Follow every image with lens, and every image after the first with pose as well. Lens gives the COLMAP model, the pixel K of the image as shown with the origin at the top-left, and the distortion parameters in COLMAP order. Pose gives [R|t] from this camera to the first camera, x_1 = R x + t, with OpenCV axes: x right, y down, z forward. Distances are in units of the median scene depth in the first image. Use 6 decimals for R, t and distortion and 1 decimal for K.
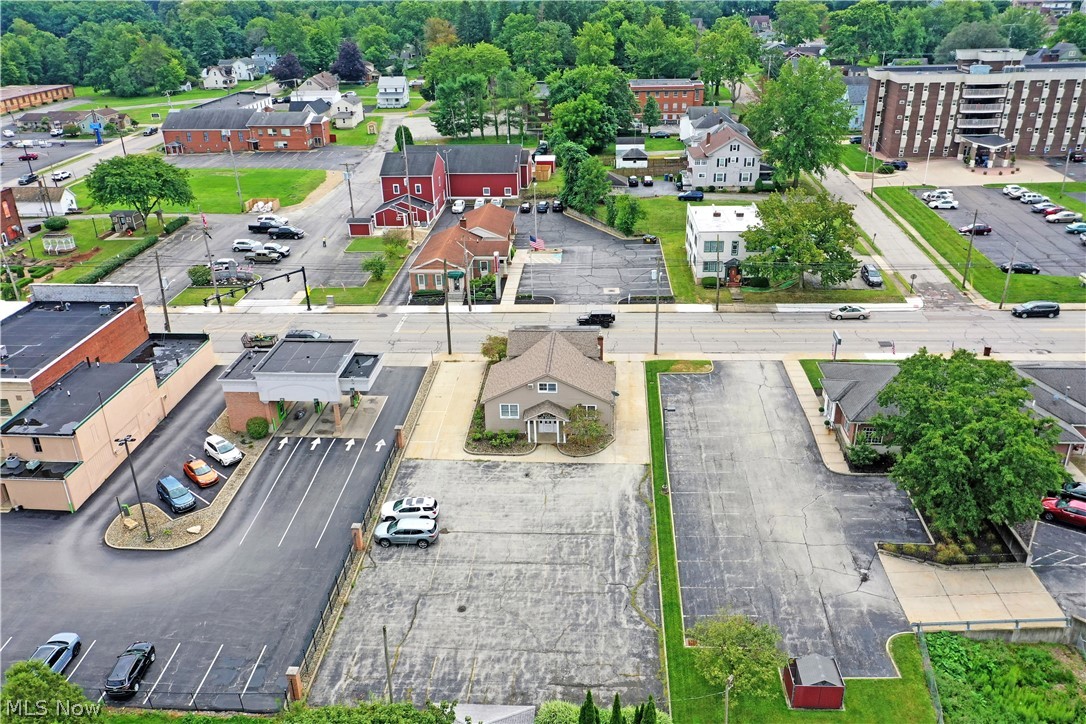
lens RADIAL K [[861.9, 0, 540.2], [0, 861.9, 361.8], [0, 0, 1]] dist [0.024692, -0.005618]
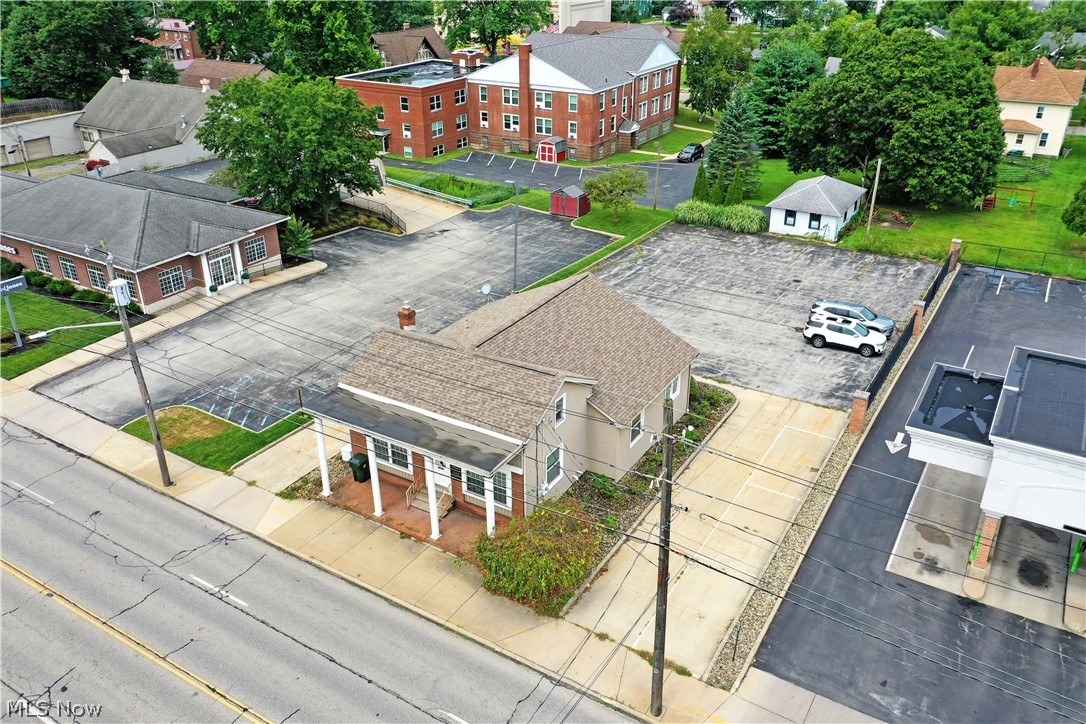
lens RADIAL K [[861.9, 0, 540.7], [0, 861.9, 365.0], [0, 0, 1]] dist [0.024692, -0.005618]
pose [[-0.888421, -0.179632, 0.422422, -0.144898], [0.215802, 0.648765, 0.729749, -0.248100], [-0.405139, 0.739483, -0.537612, 0.932302]]
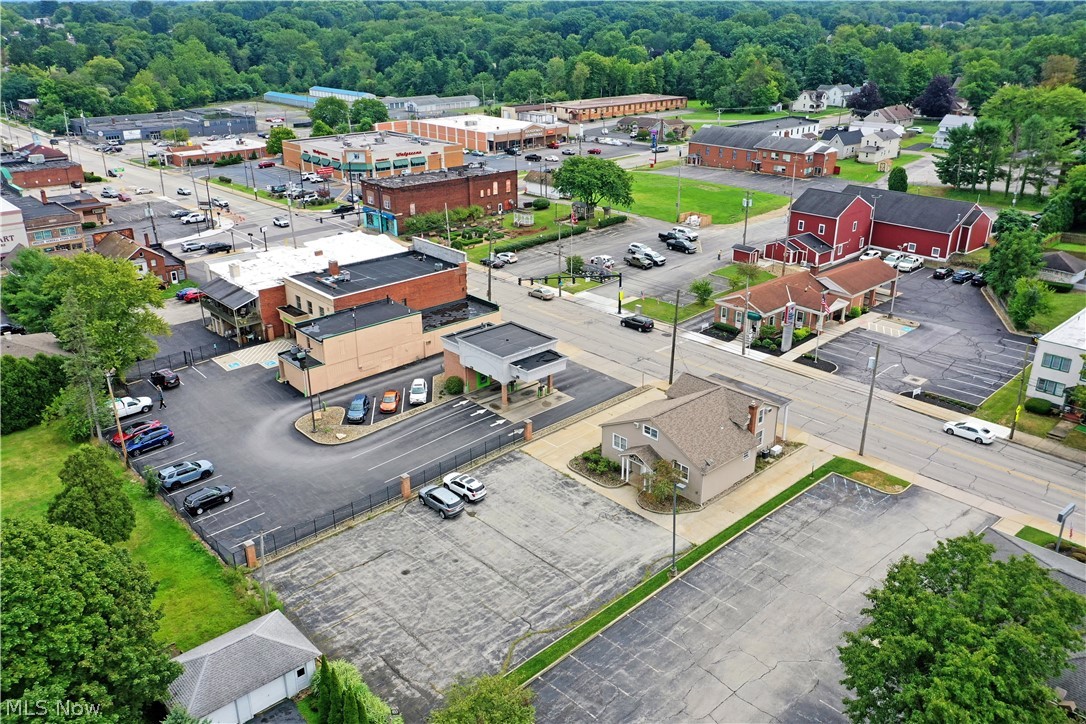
lens RADIAL K [[861.9, 0, 540.1], [0, 861.9, 362.6], [0, 0, 1]] dist [0.024692, -0.005618]
pose [[0.725047, 0.280764, -0.628871, 0.350776], [-0.296228, 0.951481, 0.083264, -0.061196], [0.621736, 0.125919, 0.773038, 0.113677]]
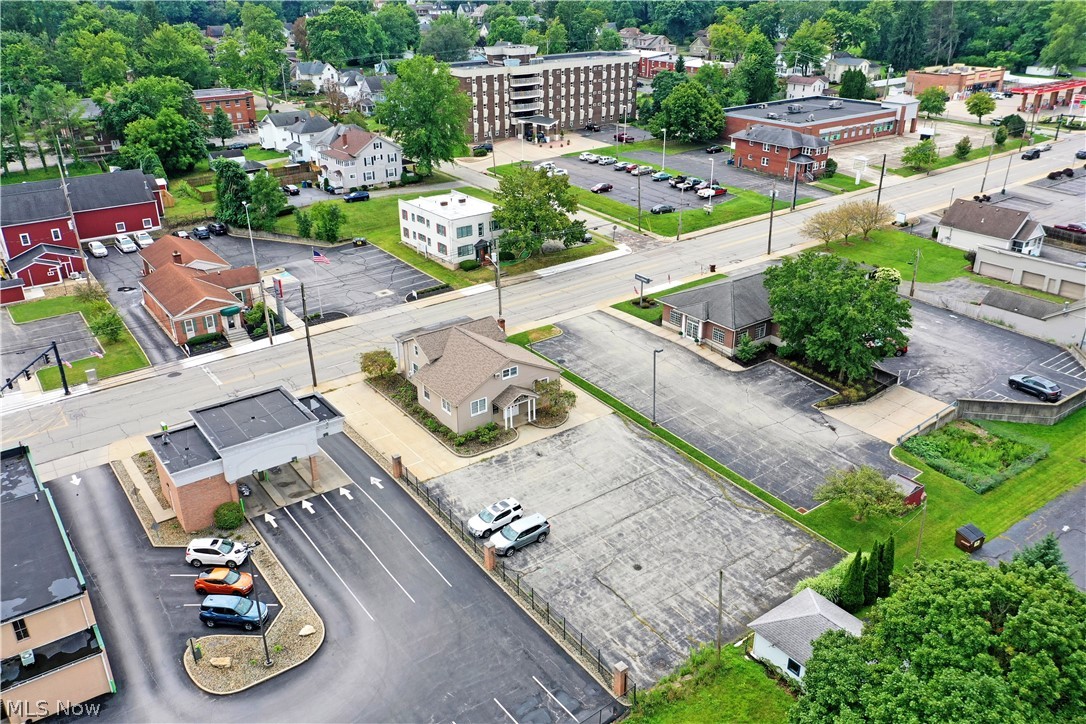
lens RADIAL K [[861.9, 0, 541.0], [0, 861.9, 360.9], [0, 0, 1]] dist [0.024692, -0.005618]
pose [[0.762477, -0.254391, 0.594906, -0.396860], [0.260945, 0.962275, 0.077037, -0.037053], [-0.592061, 0.096499, 0.800095, 0.106261]]
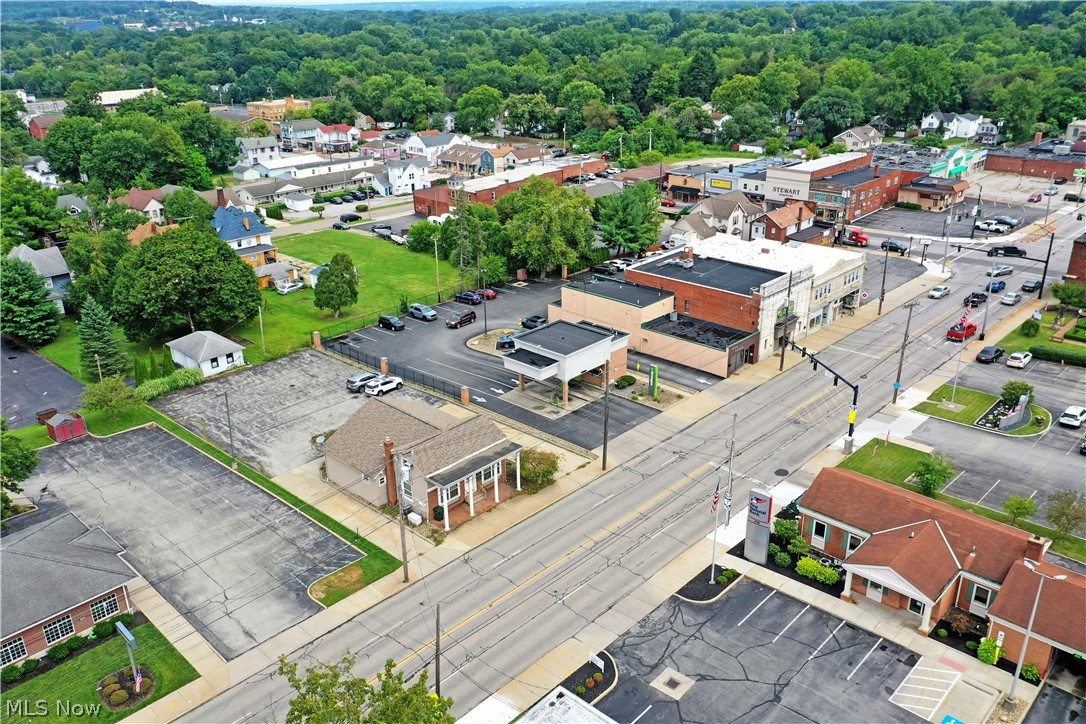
lens RADIAL K [[861.9, 0, 540.9], [0, 861.9, 360.6], [0, 0, 1]] dist [0.024692, -0.005618]
pose [[-0.631564, 0.326511, -0.703219, 0.411191], [-0.294607, 0.737908, 0.607205, -0.488469], [0.717171, 0.590662, -0.369844, 1.034628]]
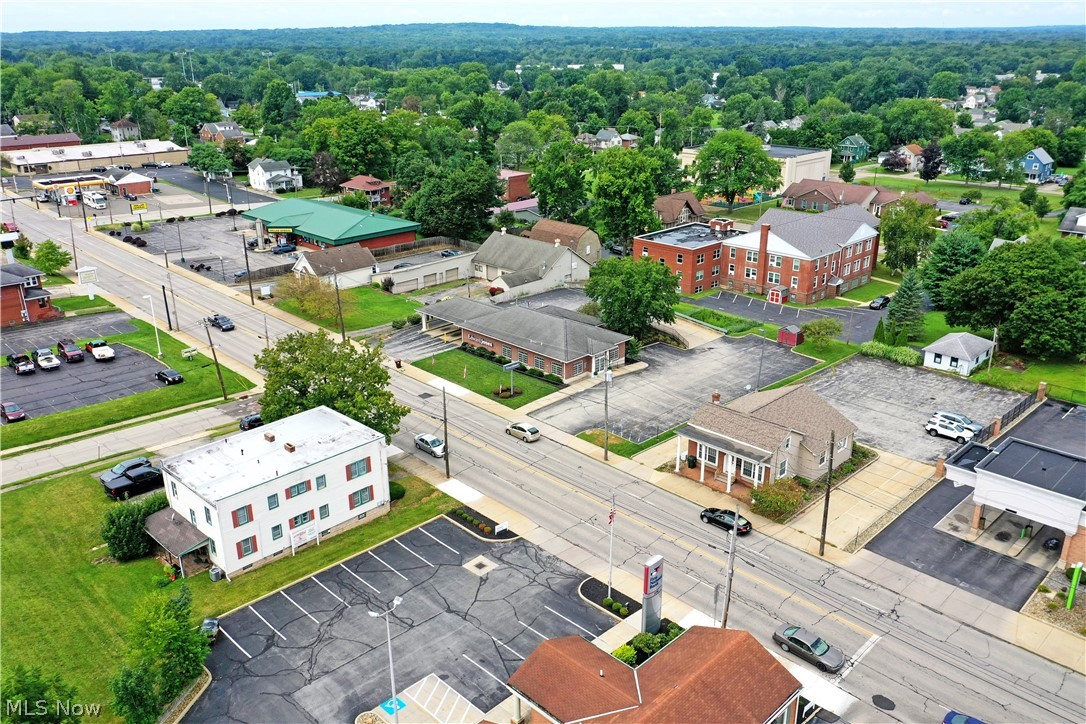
lens RADIAL K [[861.9, 0, 538.4], [0, 861.9, 364.0], [0, 0, 1]] dist [0.024692, -0.005618]
pose [[-0.752972, -0.205753, 0.625059, -0.296401], [0.295943, 0.742505, 0.600919, -0.540796], [-0.587751, 0.637457, -0.498194, 1.202837]]
